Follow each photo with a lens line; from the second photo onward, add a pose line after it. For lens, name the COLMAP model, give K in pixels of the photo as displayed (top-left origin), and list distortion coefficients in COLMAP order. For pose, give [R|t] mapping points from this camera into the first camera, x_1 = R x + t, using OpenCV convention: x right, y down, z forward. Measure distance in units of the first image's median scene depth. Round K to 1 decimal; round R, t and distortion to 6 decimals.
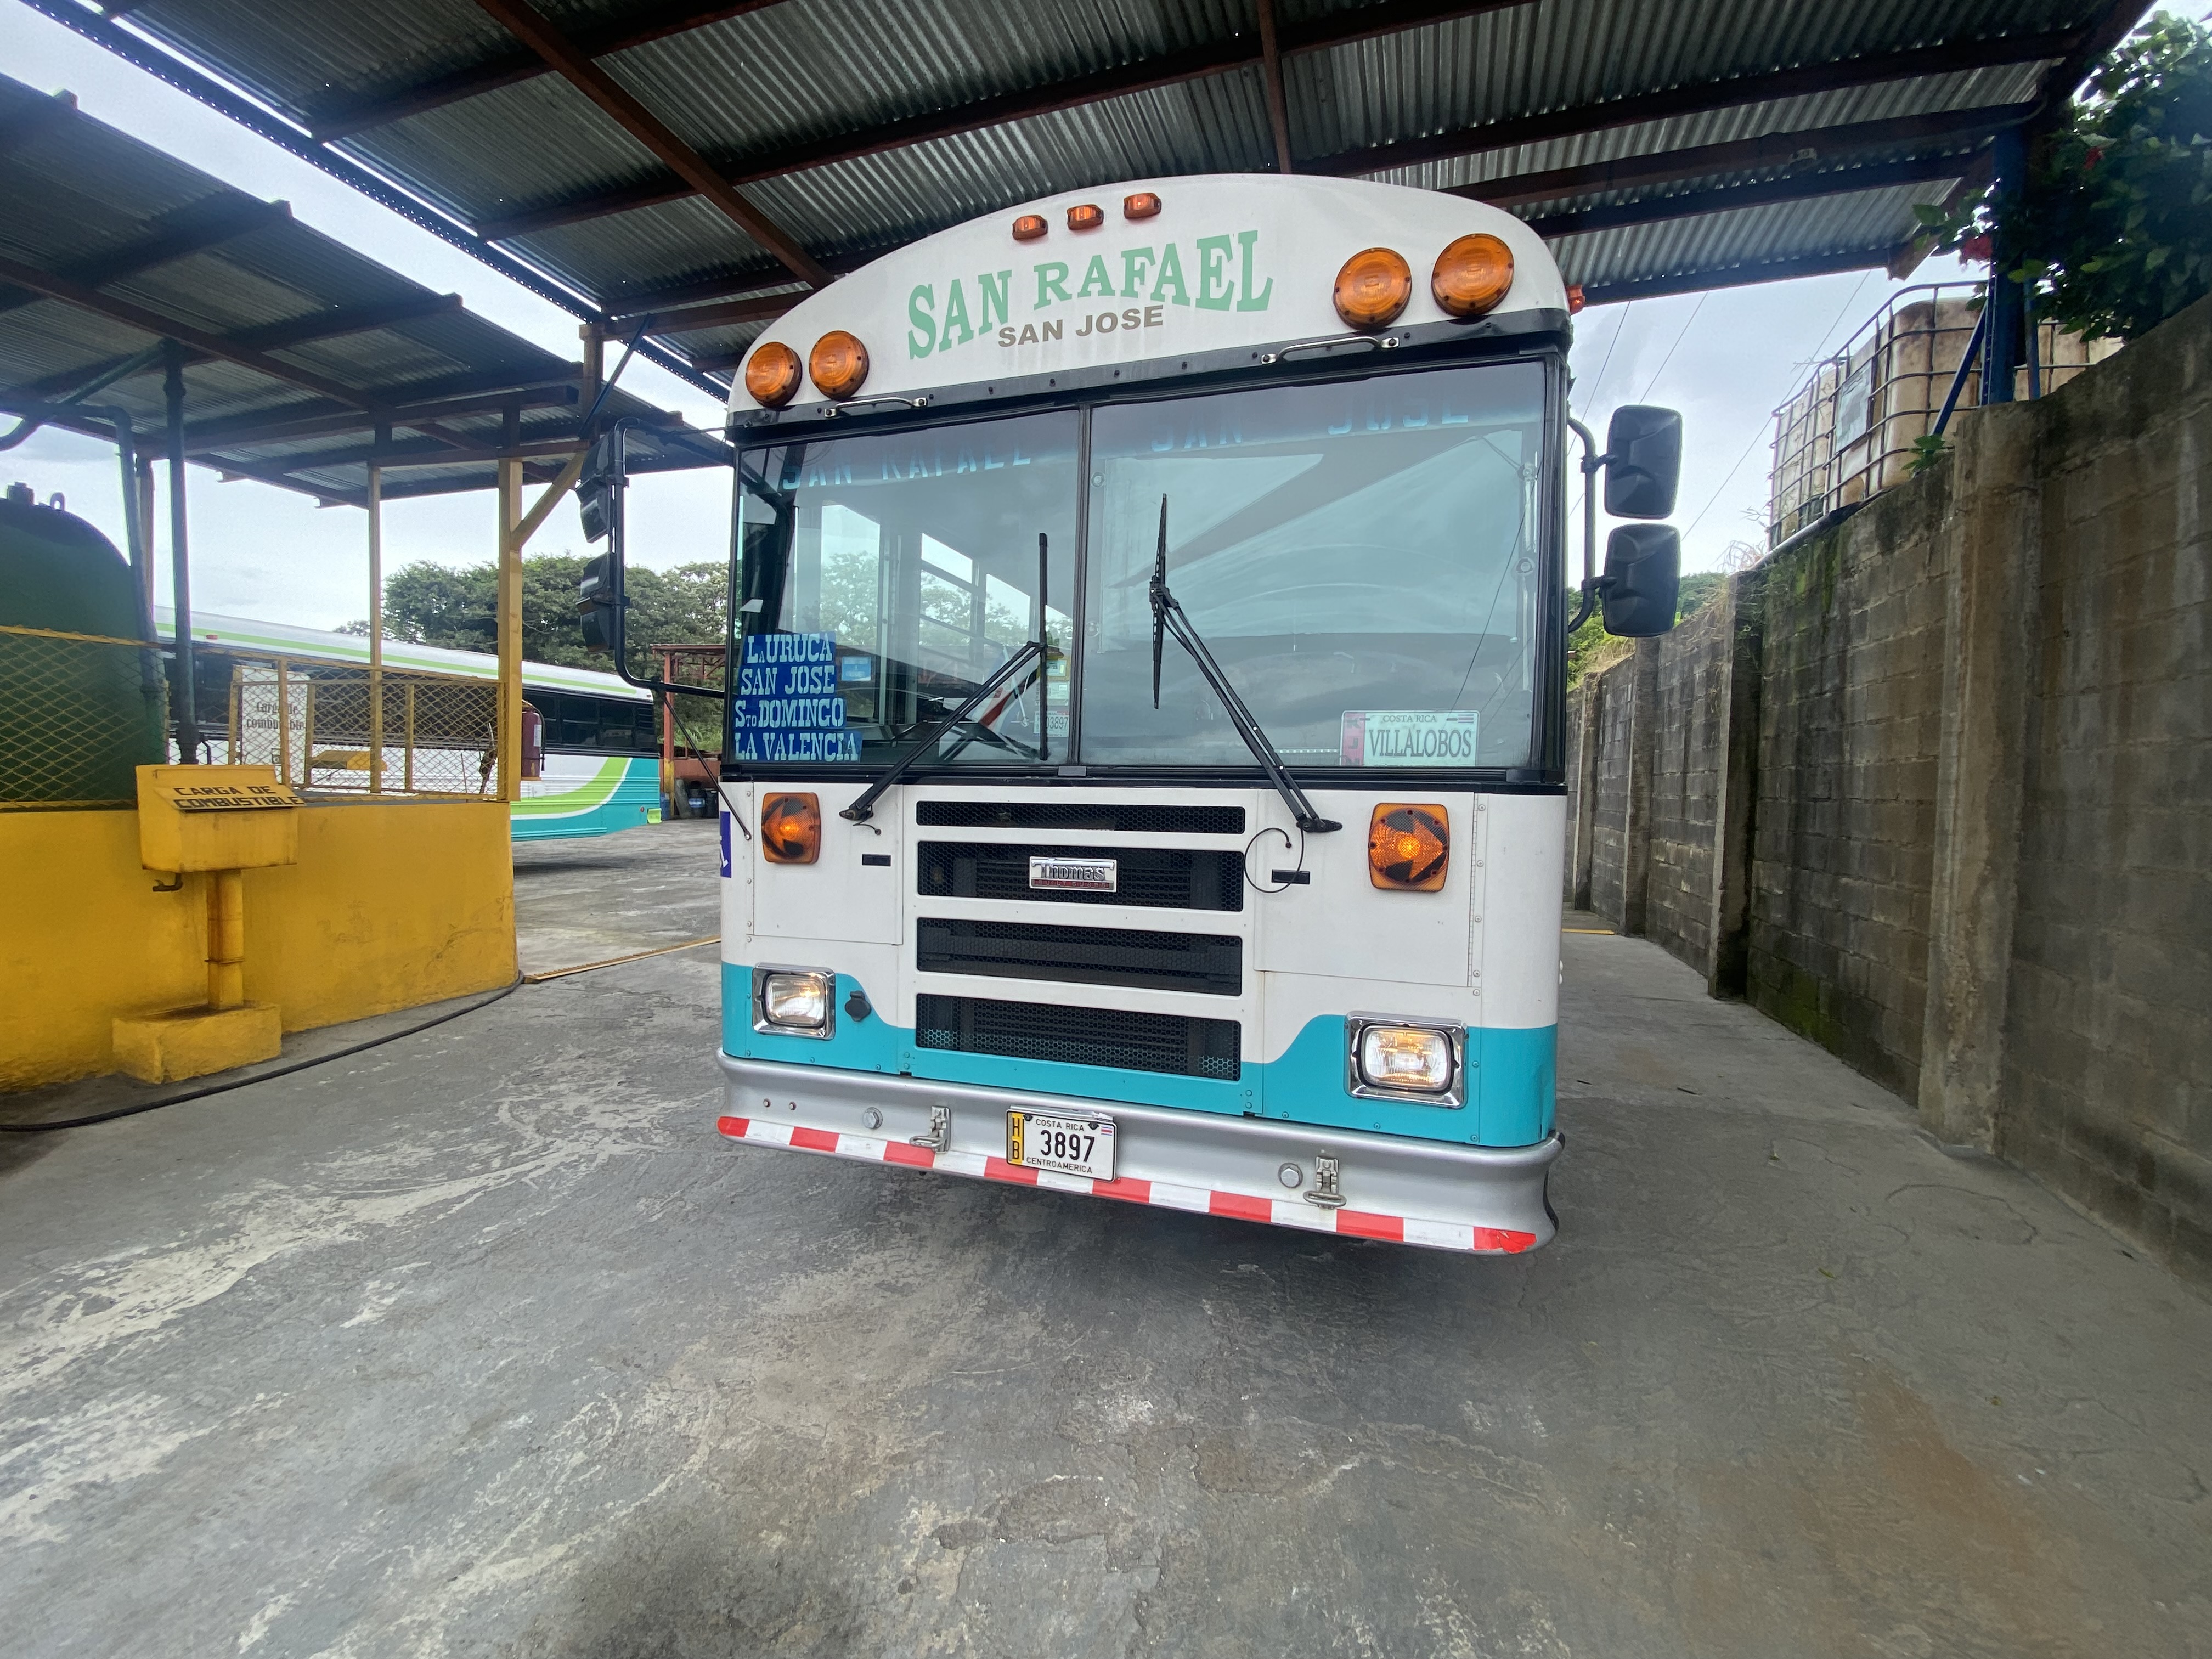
lens RADIAL K [[943.4, 0, 1101.5], [0, 943.4, 832.0], [0, 0, 1]] dist [0.013620, -0.018102]
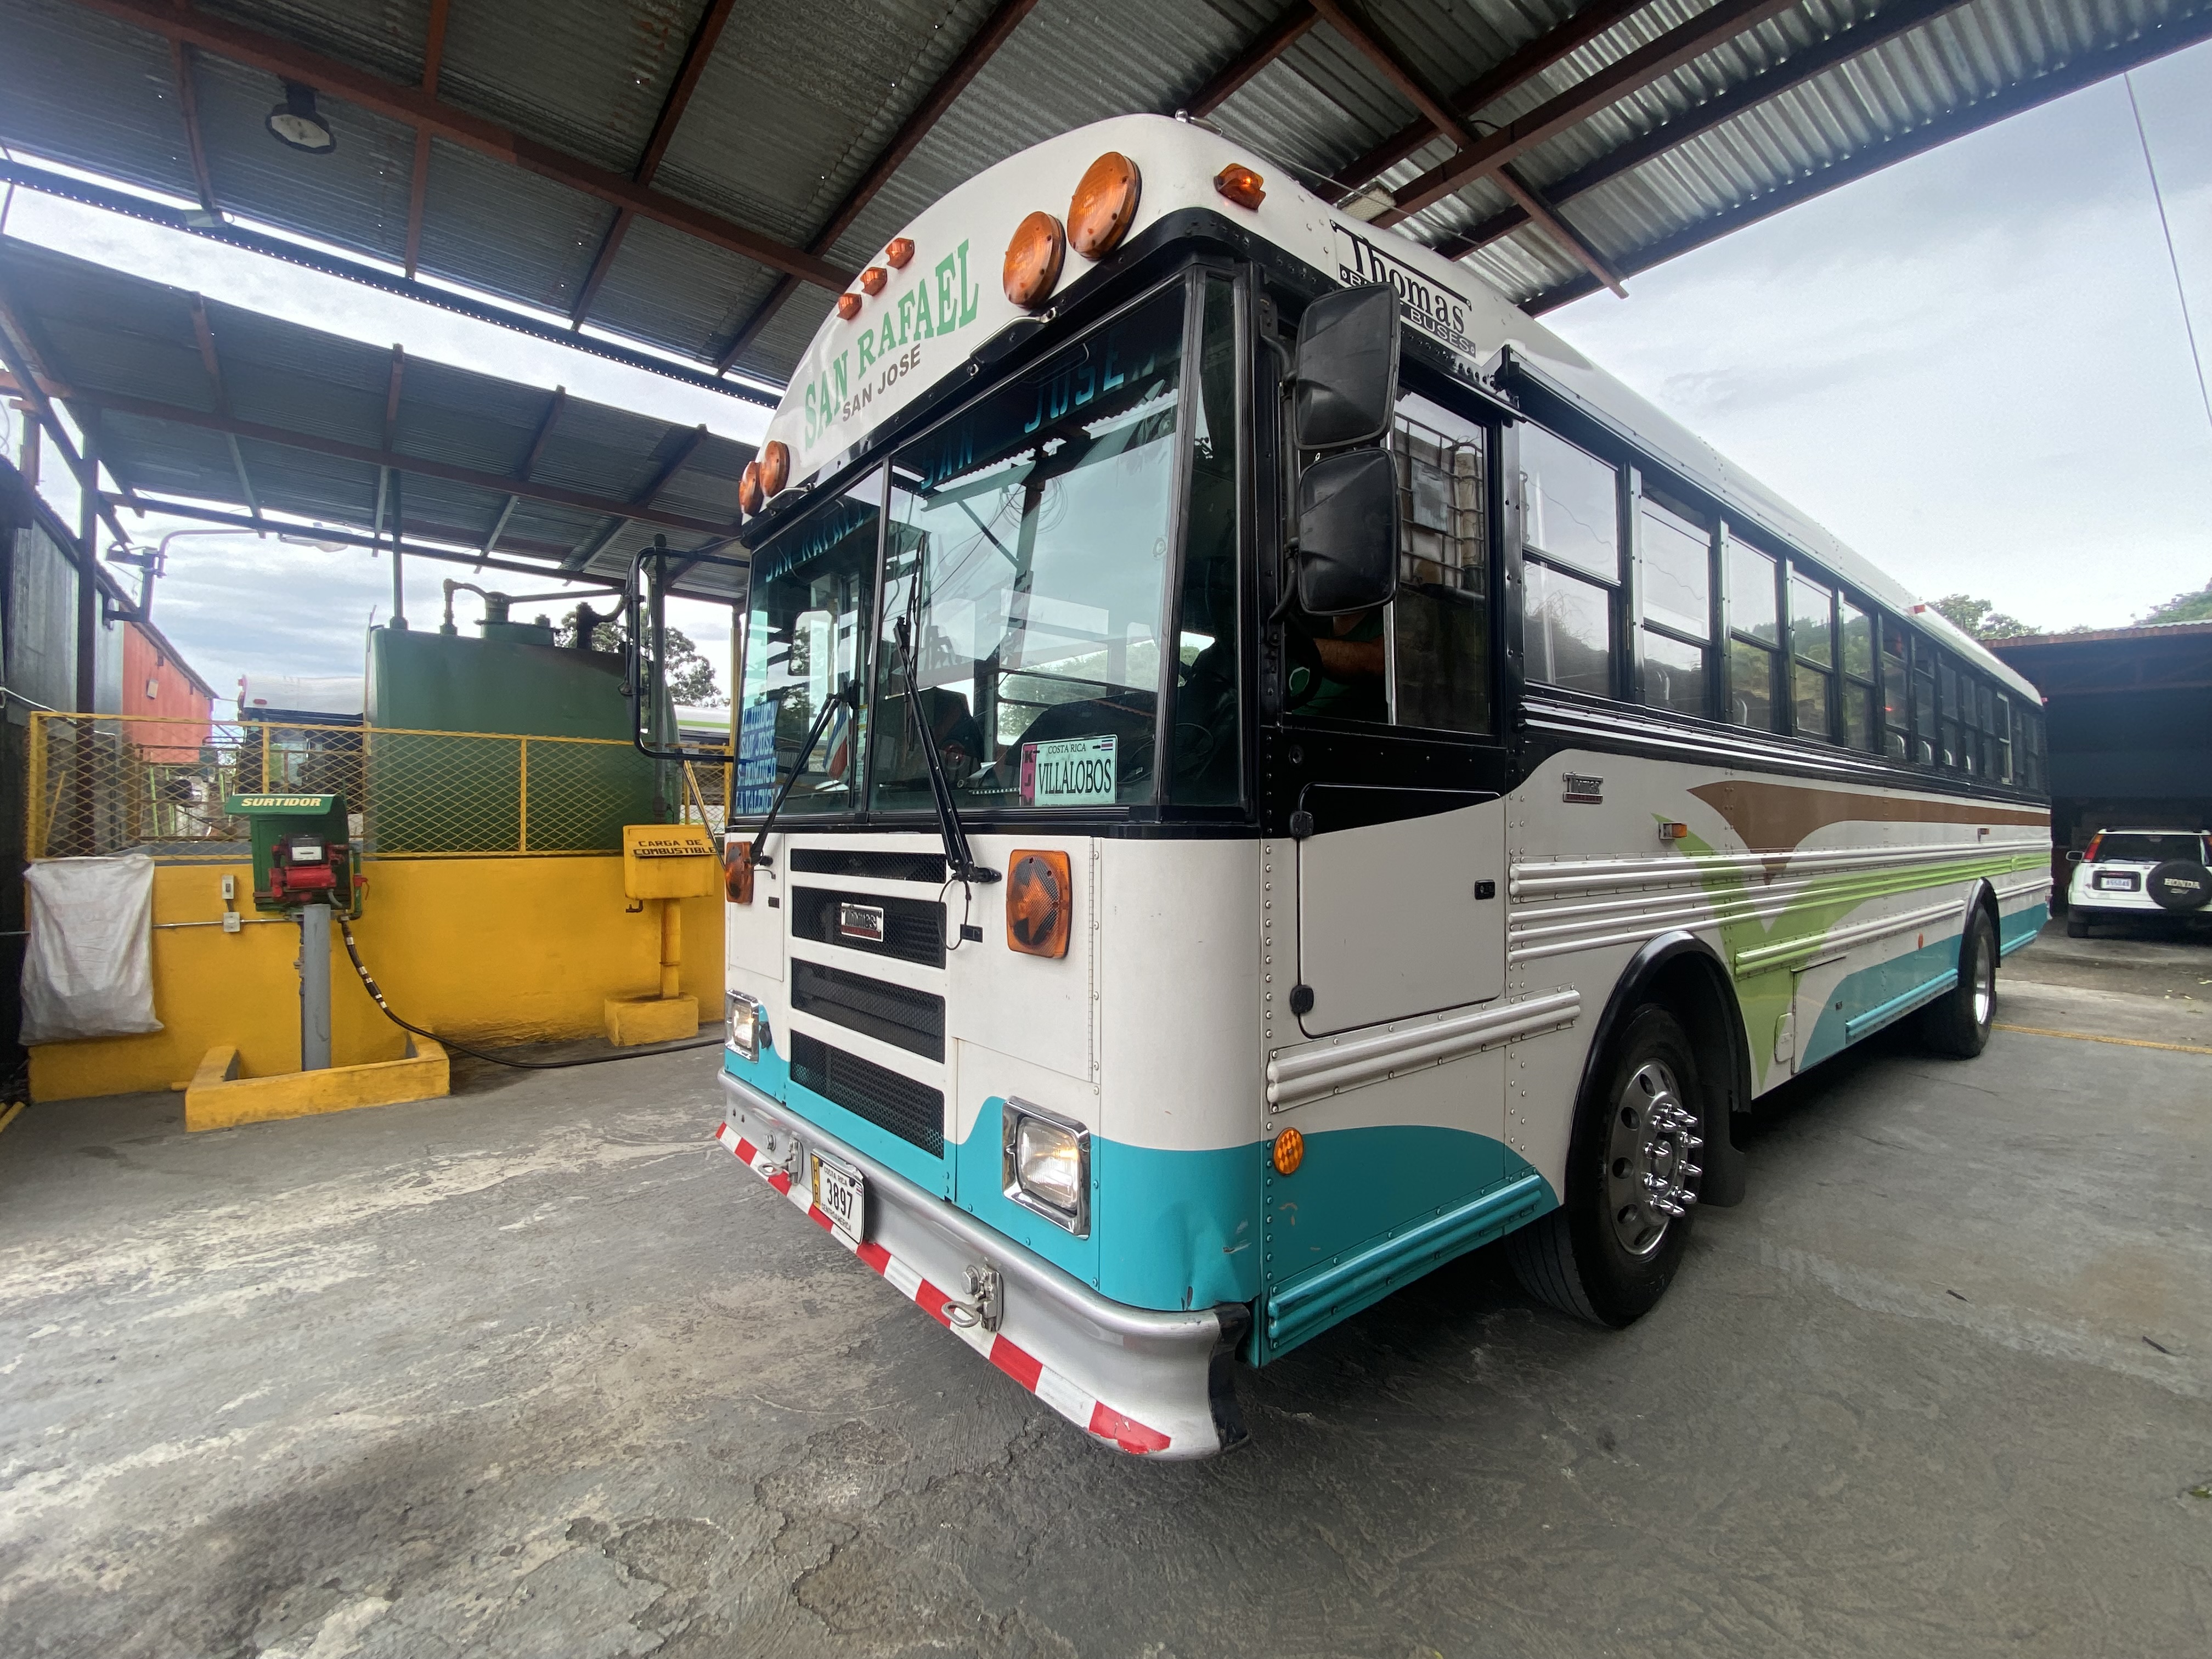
lens RADIAL K [[943.4, 0, 1101.5], [0, 943.4, 832.0], [0, 0, 1]] dist [0.013620, -0.018102]
pose [[0.839912, -0.011106, -0.542609, 0.593217], [-0.017512, 0.998715, -0.047549, -0.005995], [0.542440, 0.049439, 0.838639, 0.241888]]
